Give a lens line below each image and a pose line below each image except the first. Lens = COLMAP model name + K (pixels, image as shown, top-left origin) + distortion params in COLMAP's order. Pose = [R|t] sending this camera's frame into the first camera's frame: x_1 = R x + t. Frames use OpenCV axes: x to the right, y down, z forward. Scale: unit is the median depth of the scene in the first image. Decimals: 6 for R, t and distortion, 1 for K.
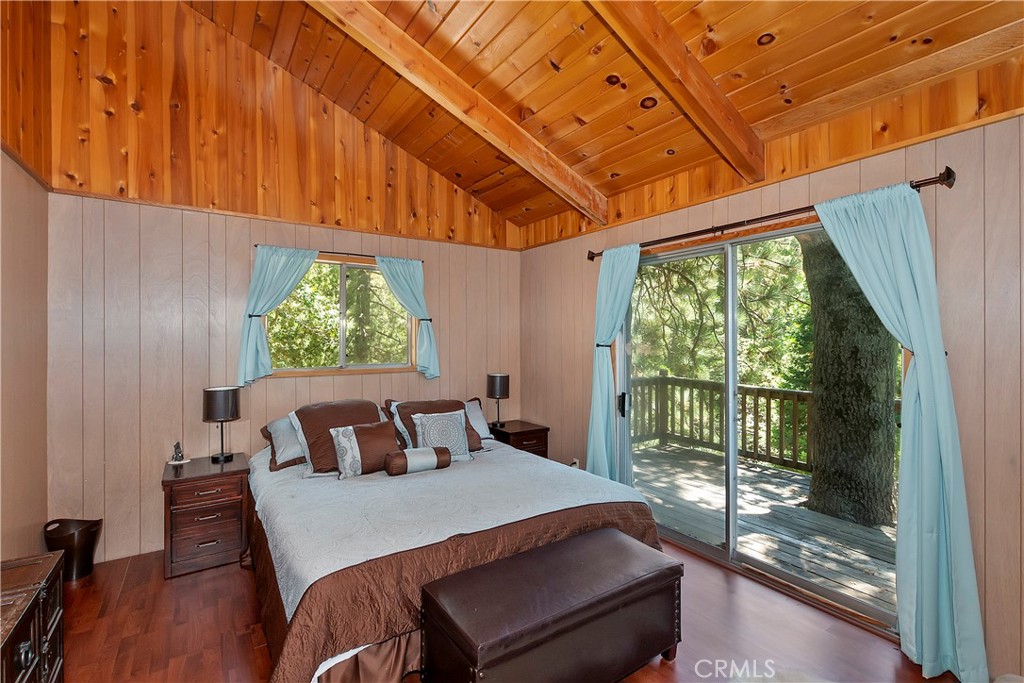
lens RADIAL K [[452.5, 0, 501.8], [0, 452.5, 331.3], [0, 0, 1]] dist [0.002315, -0.000143]
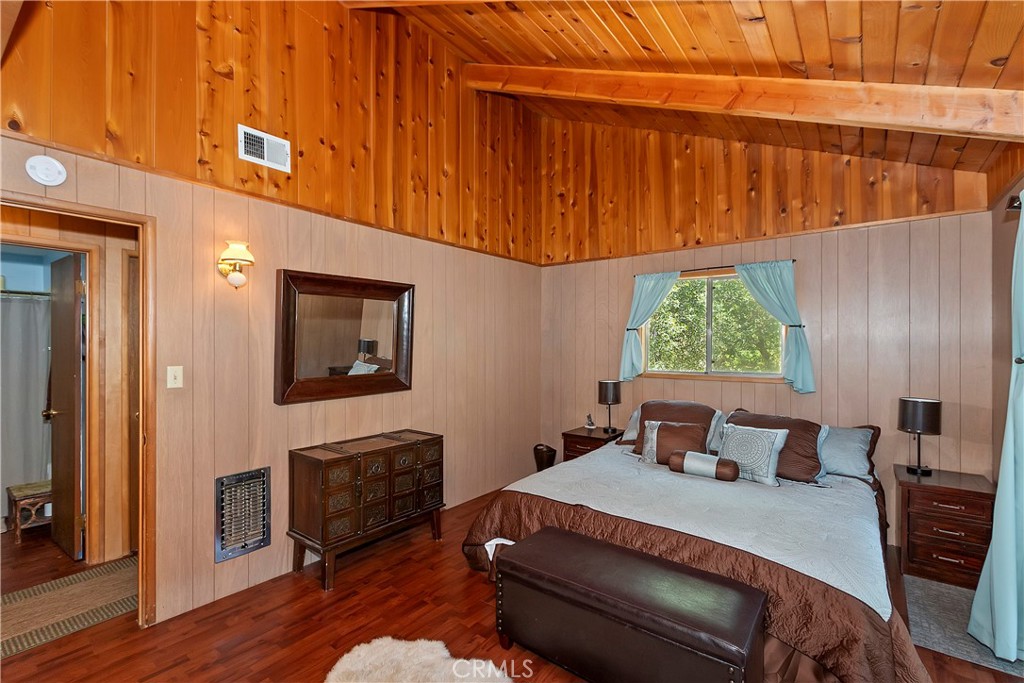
lens RADIAL K [[435.0, 0, 512.0], [0, 435.0, 341.5], [0, 0, 1]] dist [0.001218, 0.000127]
pose [[0.340931, -0.005228, -0.940074, 0.588140], [0.012595, 0.999920, -0.000993, -0.002175], [0.940004, -0.011502, 0.340969, 0.252237]]
